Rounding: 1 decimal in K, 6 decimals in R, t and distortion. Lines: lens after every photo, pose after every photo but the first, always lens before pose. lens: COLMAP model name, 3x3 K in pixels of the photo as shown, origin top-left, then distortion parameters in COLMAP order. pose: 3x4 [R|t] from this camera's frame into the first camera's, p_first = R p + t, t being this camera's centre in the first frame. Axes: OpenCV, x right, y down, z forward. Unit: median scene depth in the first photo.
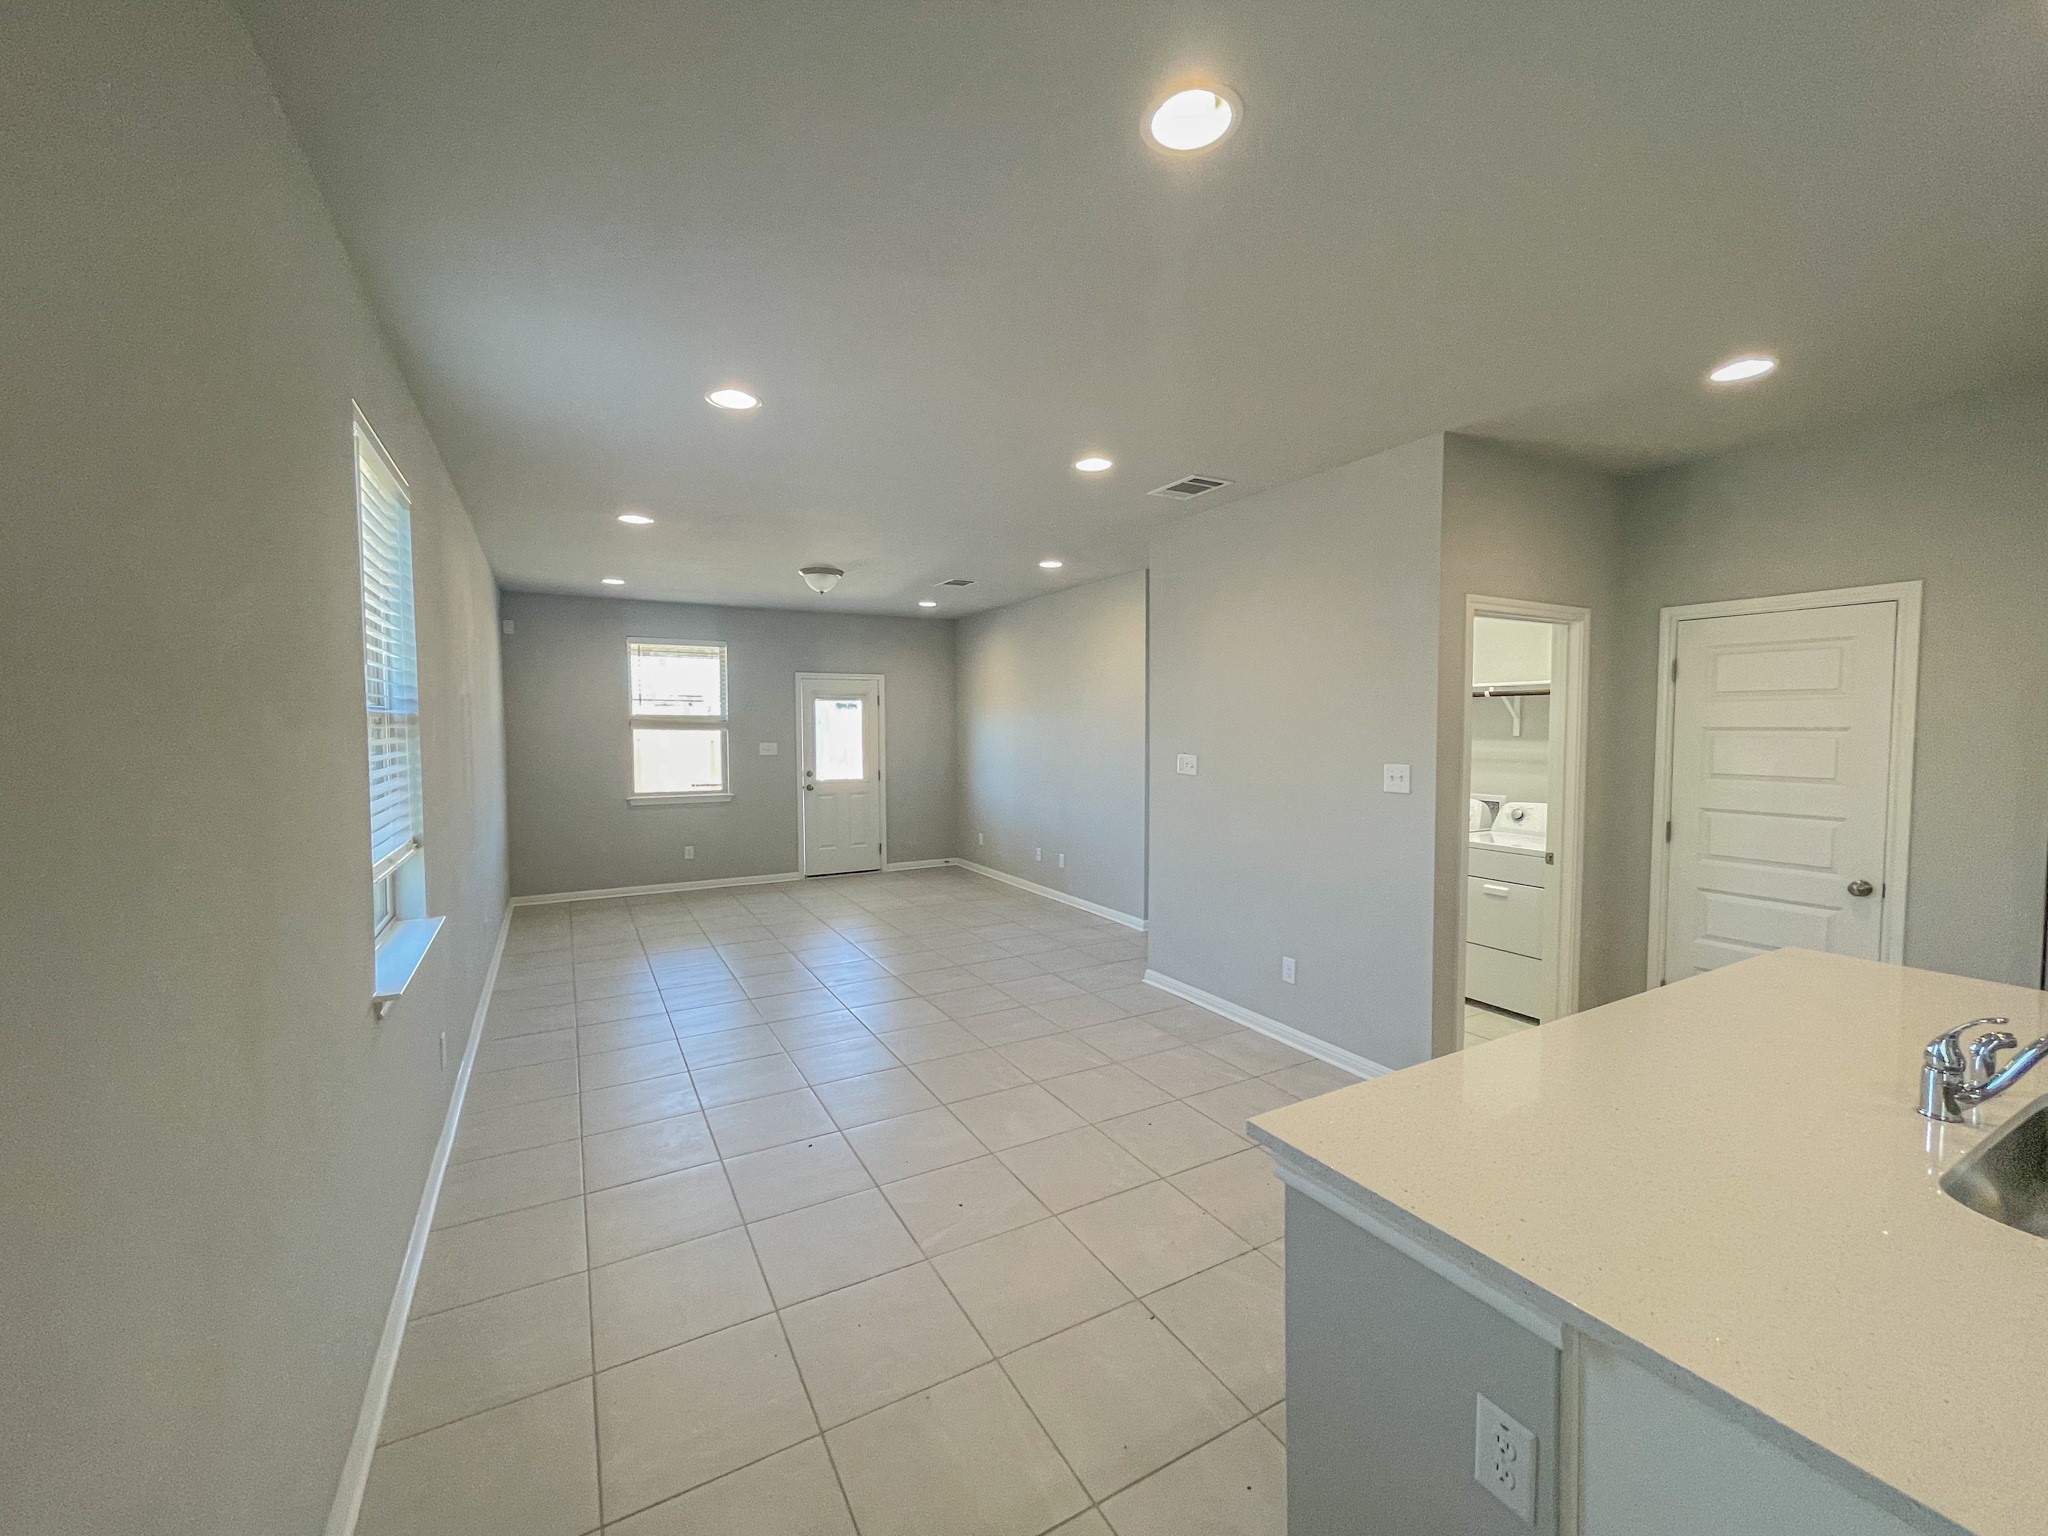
lens RADIAL K [[821.4, 0, 1024.0], [0, 821.4, 768.0], [0, 0, 1]] dist [-0.001129, 0.000065]
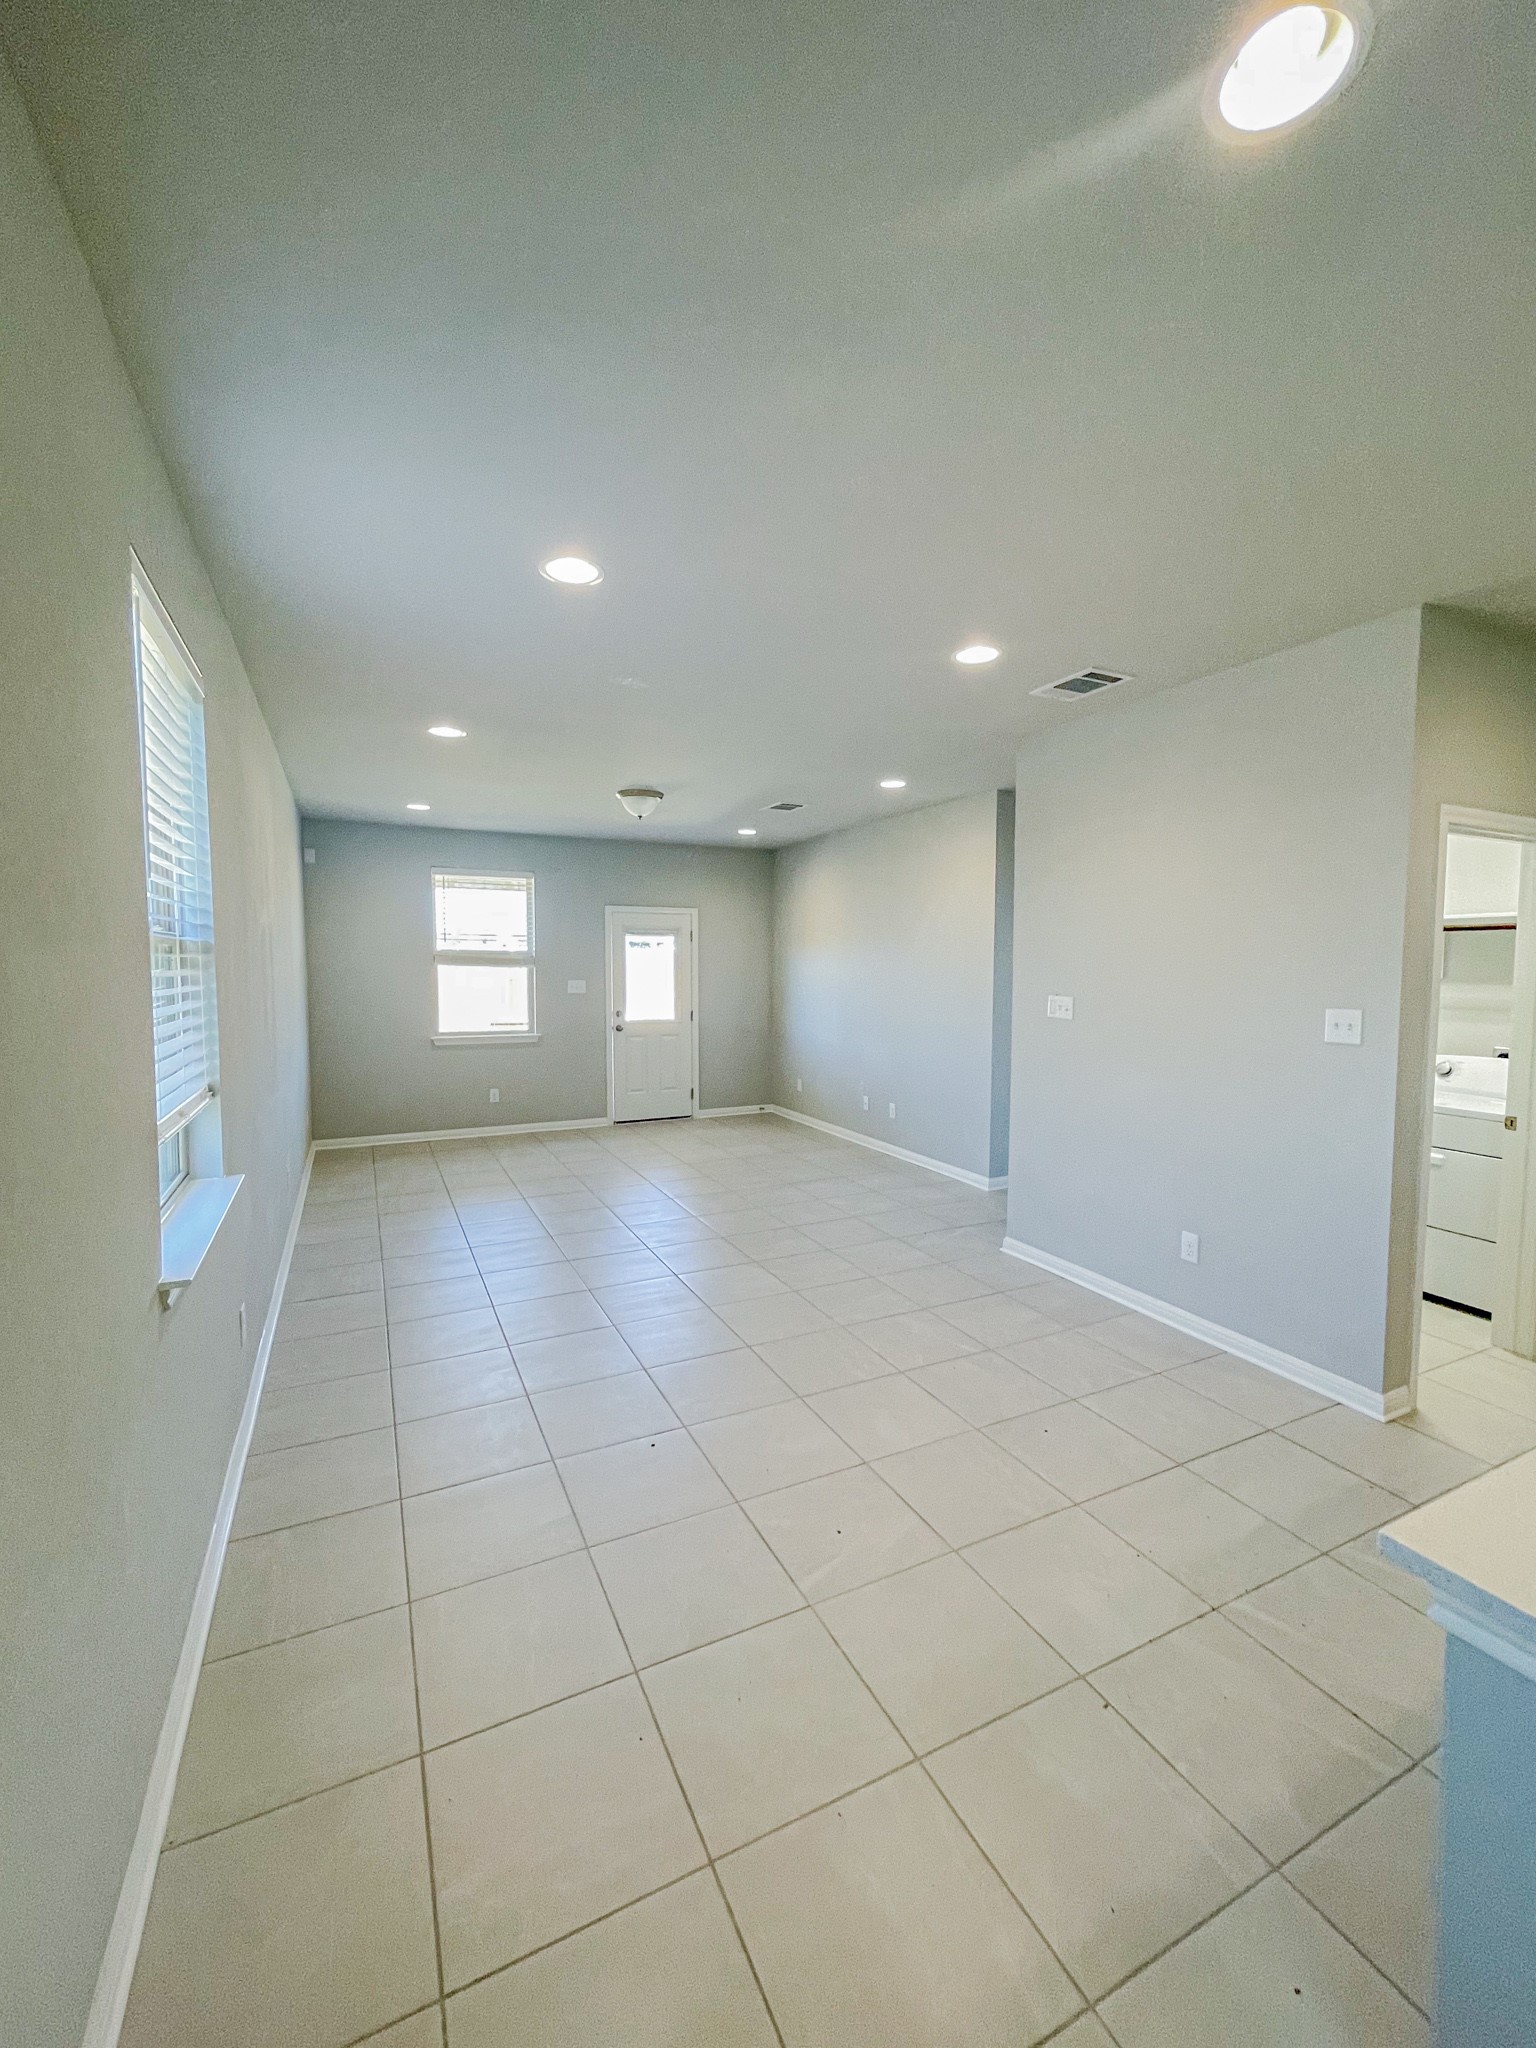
lens RADIAL K [[831.4, 0, 768.0], [0, 831.4, 1024.0], [0, 0, 1]] dist [-0.002214, 0.000036]
pose [[0.998498, 0.009651, -0.053930, -0.073547], [-0.008676, 0.999795, 0.018288, -0.000260], [0.054095, -0.017793, 0.998377, 0.107944]]
